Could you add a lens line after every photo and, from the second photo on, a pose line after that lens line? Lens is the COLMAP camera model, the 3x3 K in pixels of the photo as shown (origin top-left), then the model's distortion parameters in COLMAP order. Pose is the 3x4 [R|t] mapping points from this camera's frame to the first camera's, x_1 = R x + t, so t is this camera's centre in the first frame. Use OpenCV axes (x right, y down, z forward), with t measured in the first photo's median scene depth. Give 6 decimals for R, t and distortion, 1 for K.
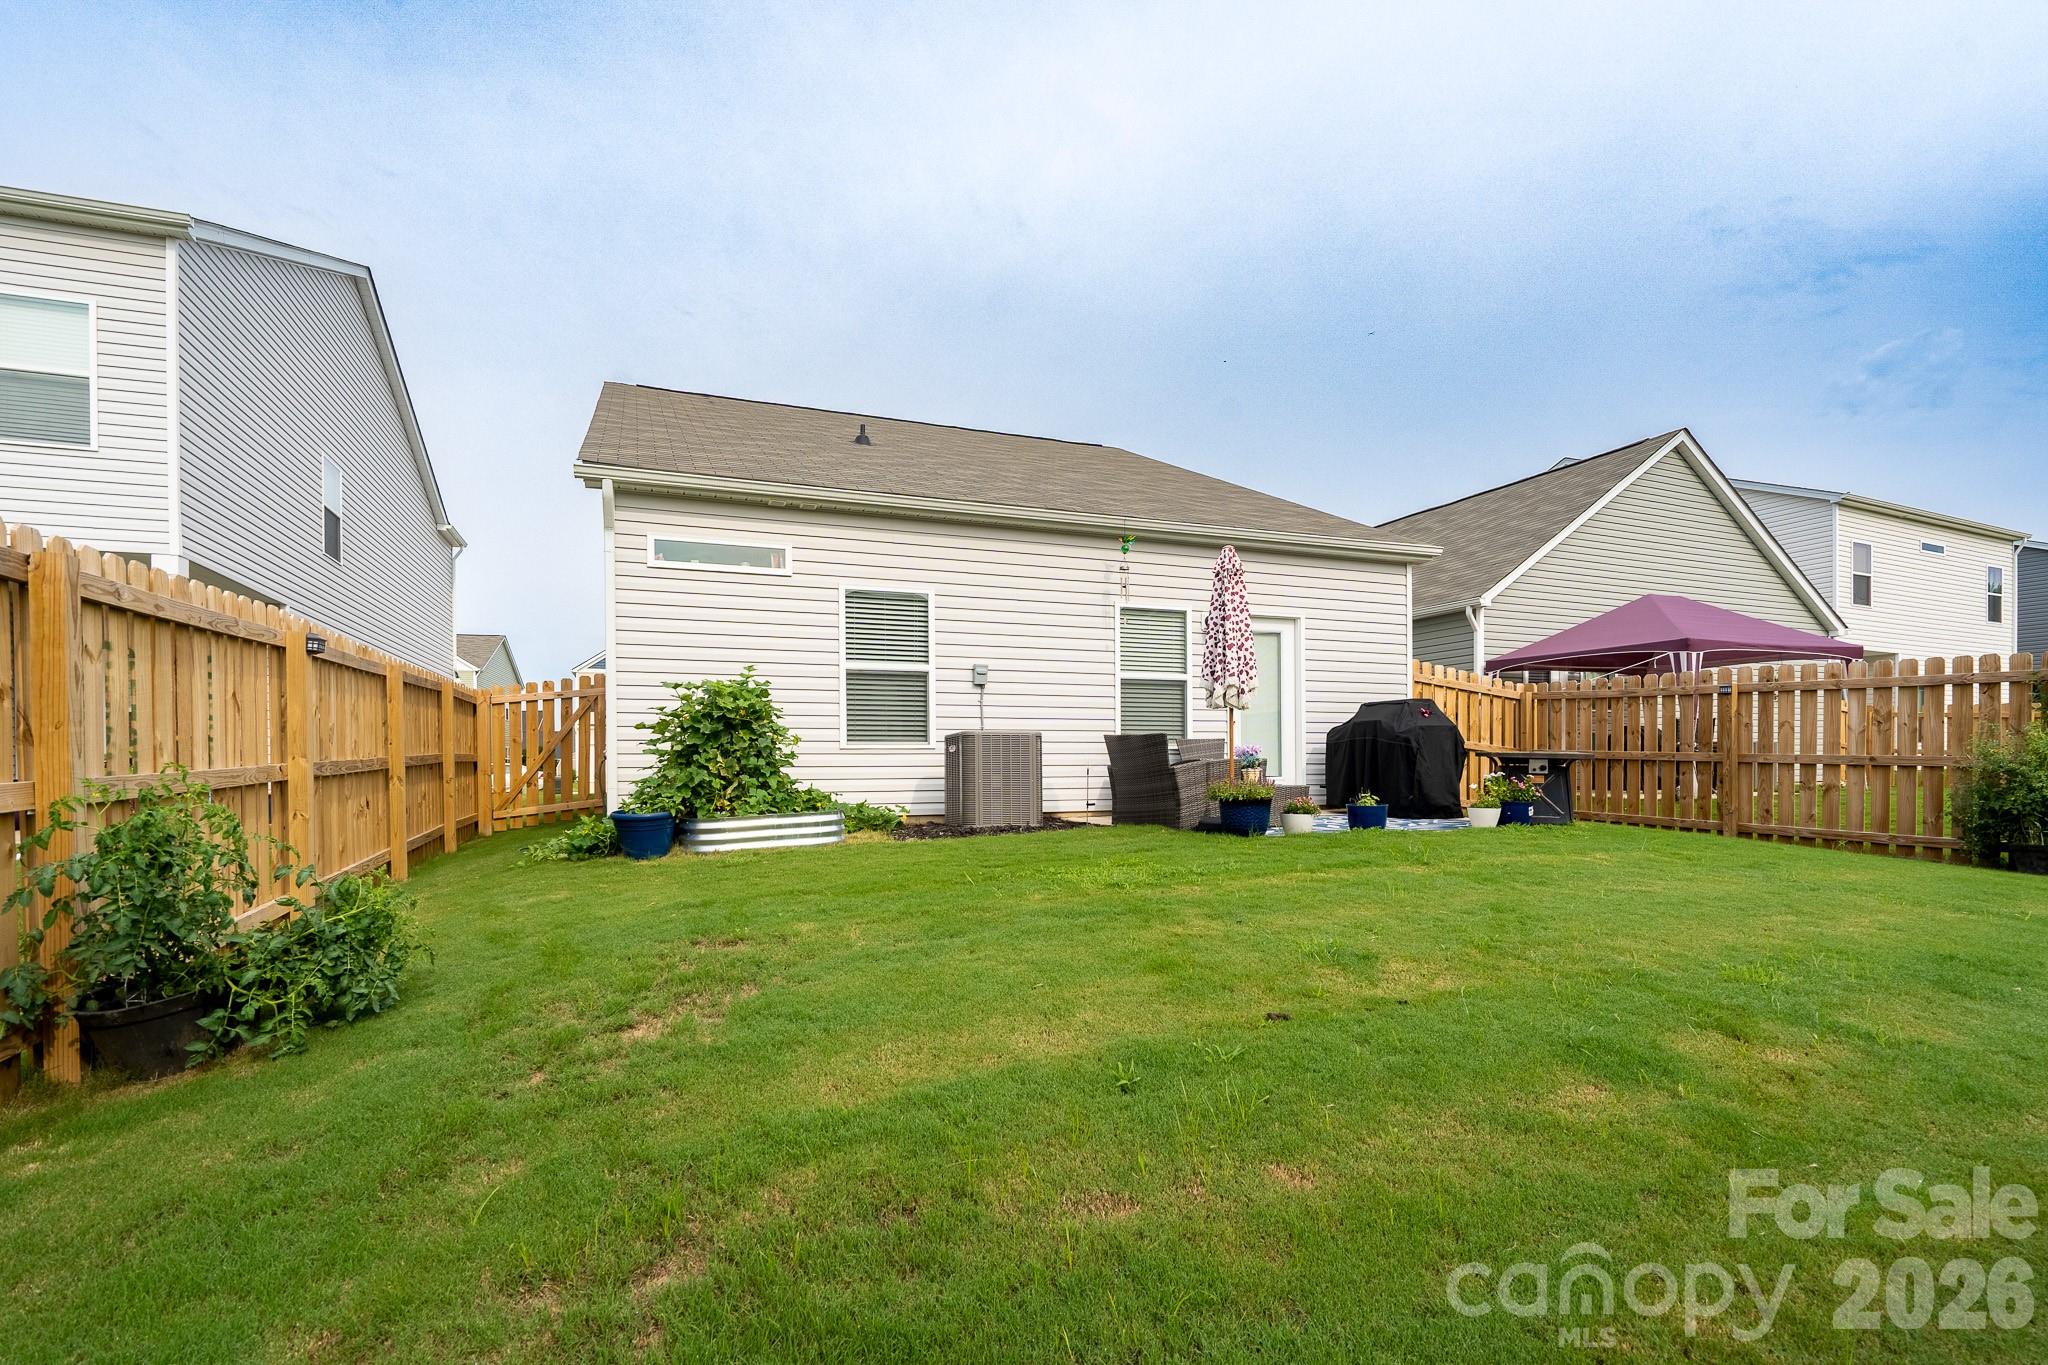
lens RADIAL K [[933.1, 0, 989.1], [0, 933.1, 763.7], [0, 0, 1]] dist [-0.002827, 0.001249]
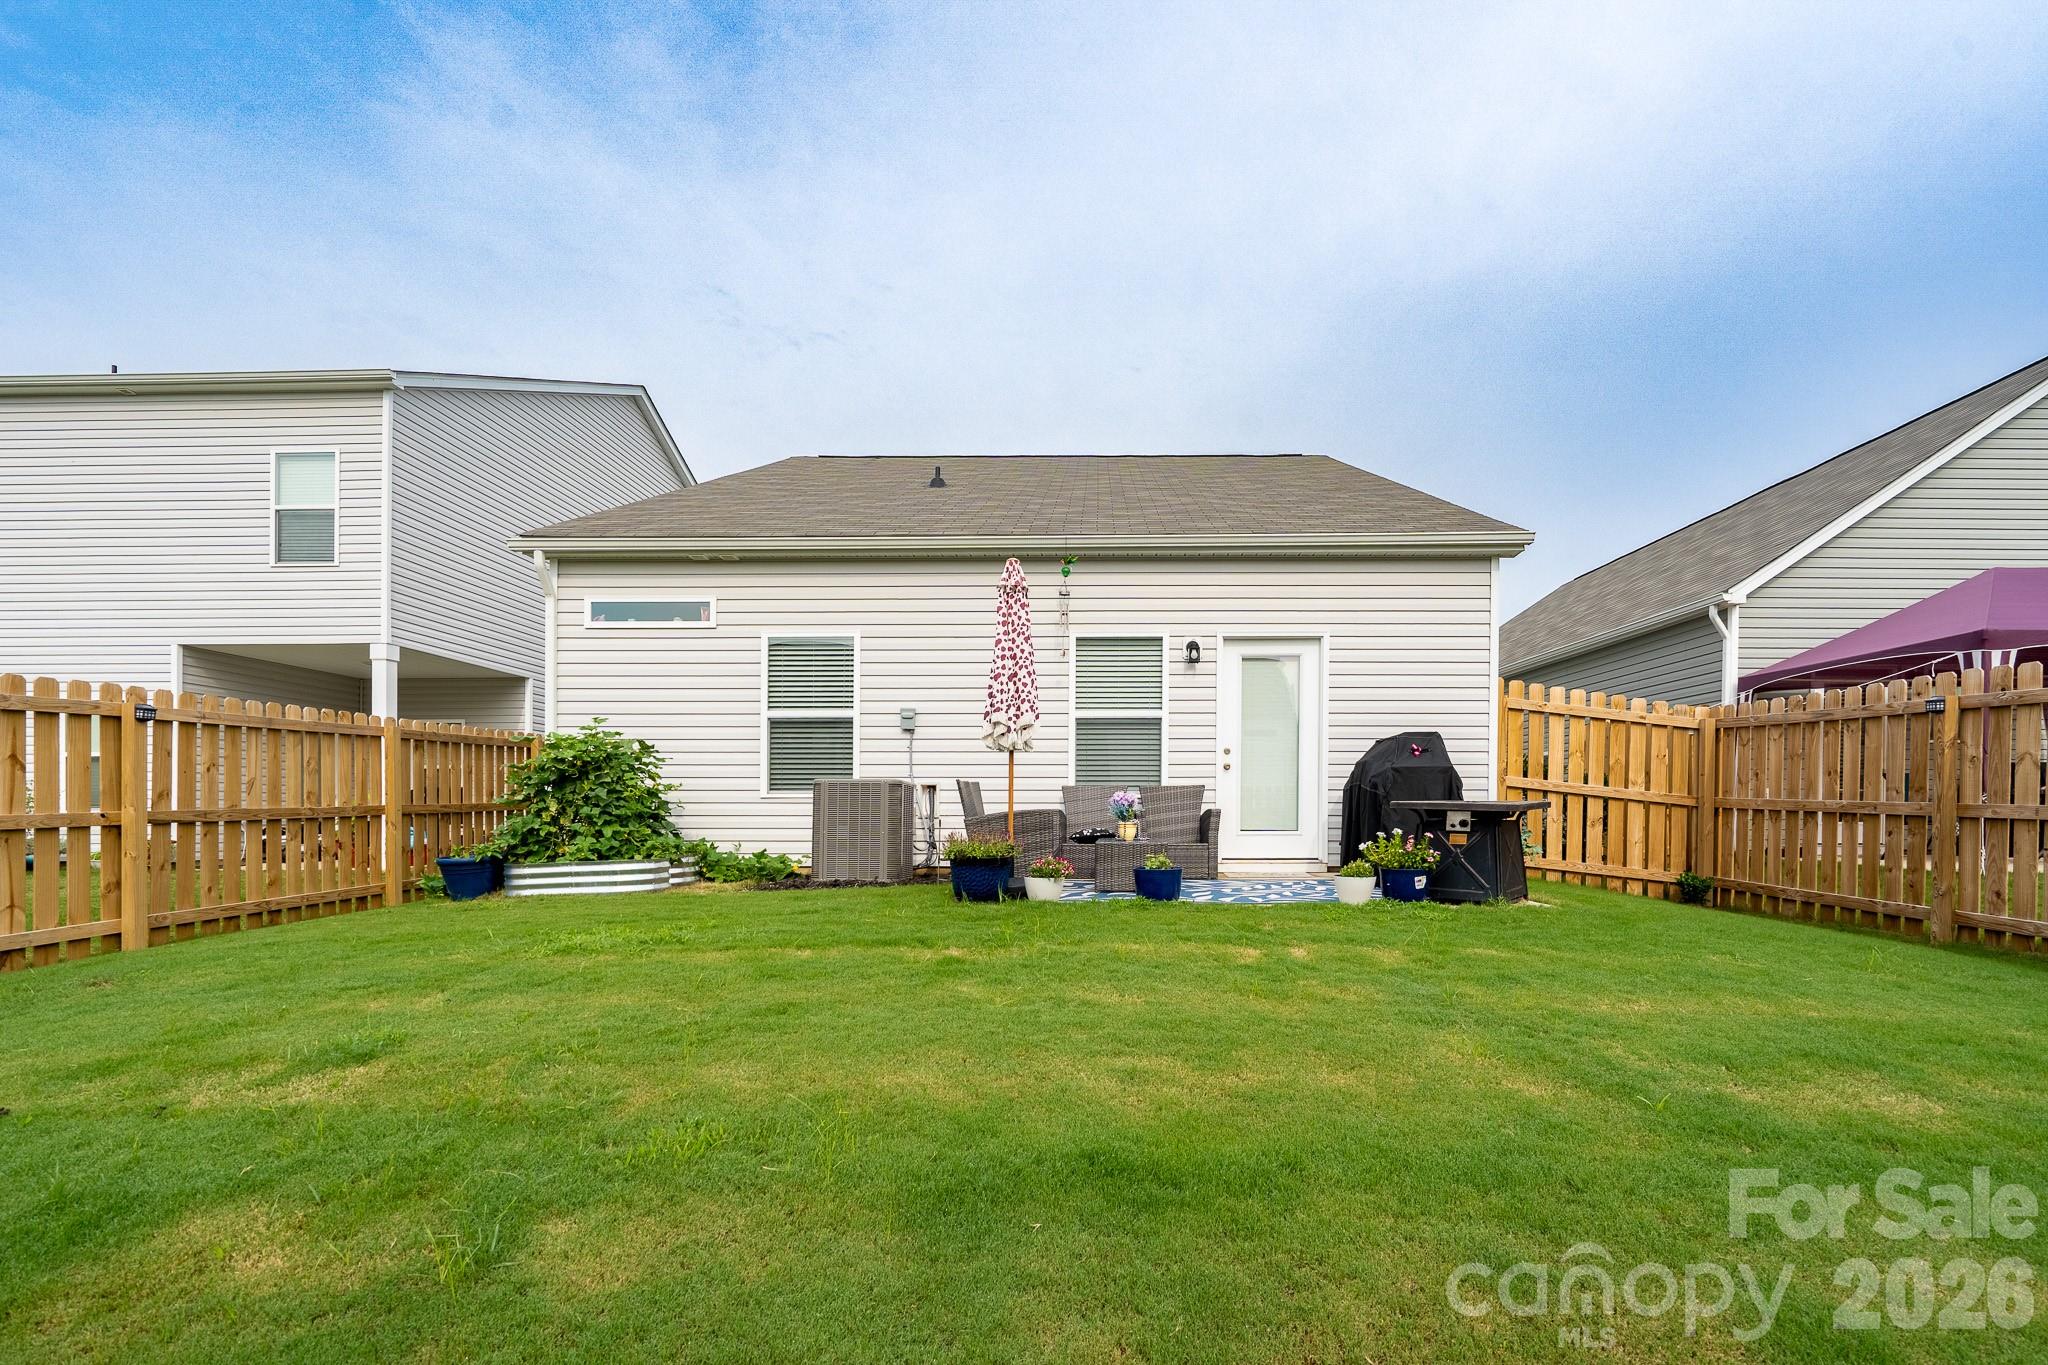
lens RADIAL K [[933.1, 0, 1065.1], [0, 933.1, 824.3], [0, 0, 1]] dist [-0.002827, 0.001249]
pose [[0.932228, 0.008797, -0.361764, 0.471666], [-0.004166, 0.999899, 0.013580, -0.002592], [0.361847, -0.011153, 0.932171, 0.175160]]
